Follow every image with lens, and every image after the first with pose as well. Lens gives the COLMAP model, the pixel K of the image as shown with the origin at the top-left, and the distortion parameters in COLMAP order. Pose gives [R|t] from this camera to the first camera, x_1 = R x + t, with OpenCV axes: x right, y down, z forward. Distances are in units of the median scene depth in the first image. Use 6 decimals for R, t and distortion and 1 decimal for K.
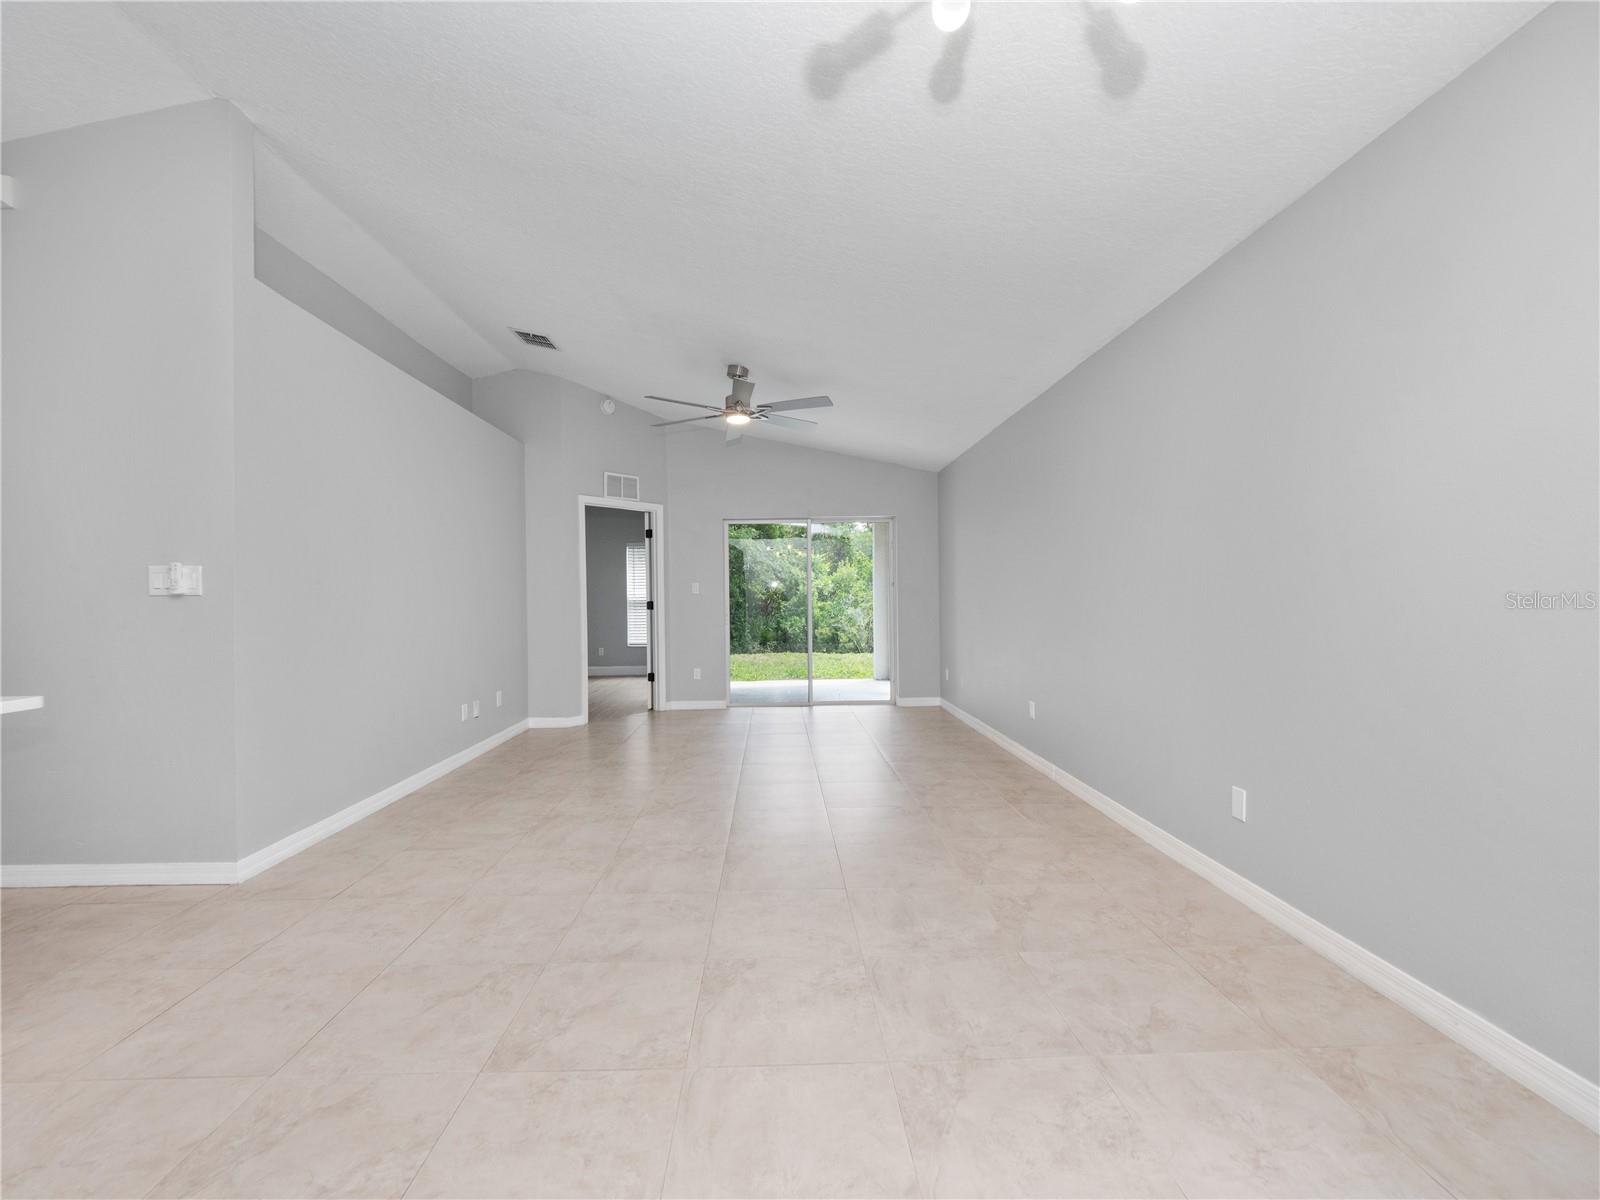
lens RADIAL K [[674.6, 0, 793.7], [0, 674.6, 593.5], [0, 0, 1]] dist [0.000660, -0.004358]
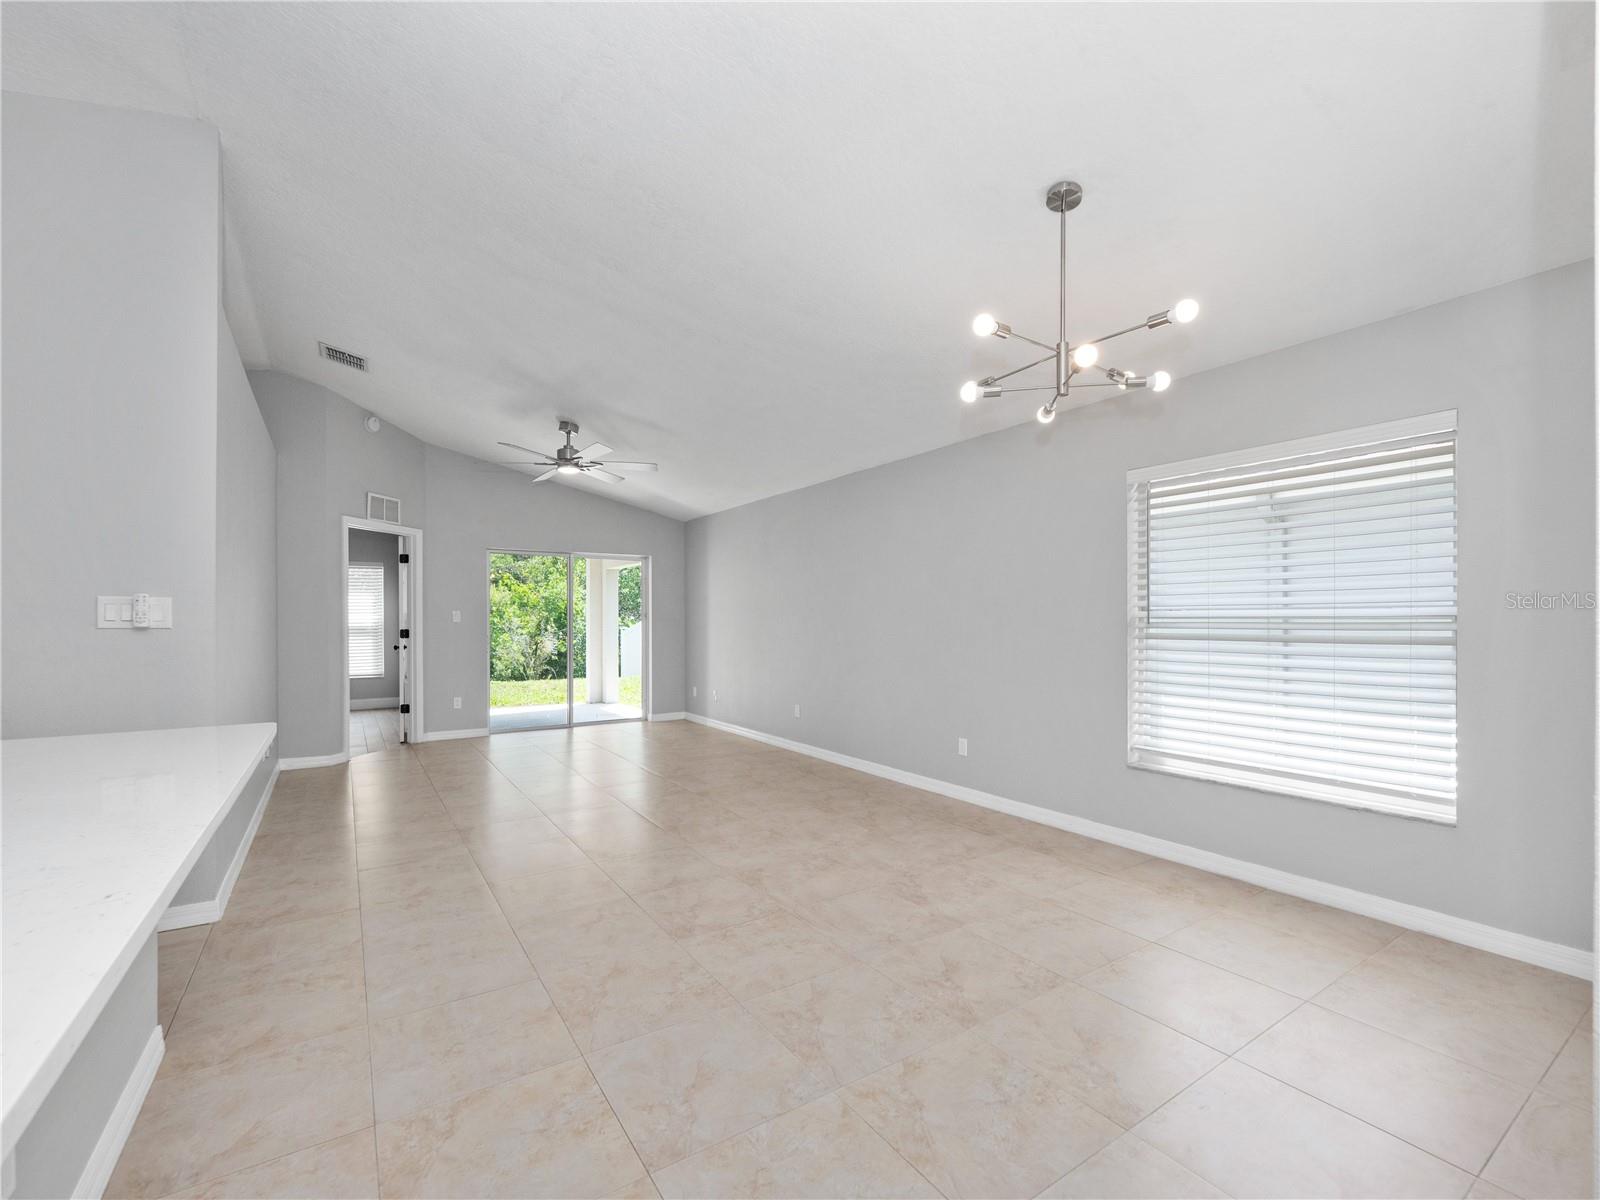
lens RADIAL K [[675.4, 0, 796.3], [0, 675.4, 605.2], [0, 0, 1]] dist [0.001974, -0.003493]
pose [[0.851442, 0.022473, 0.523968, -0.325933], [-0.012054, 0.999656, -0.023288, -0.009526], [-0.524311, 0.013512, 0.851420, -0.149143]]
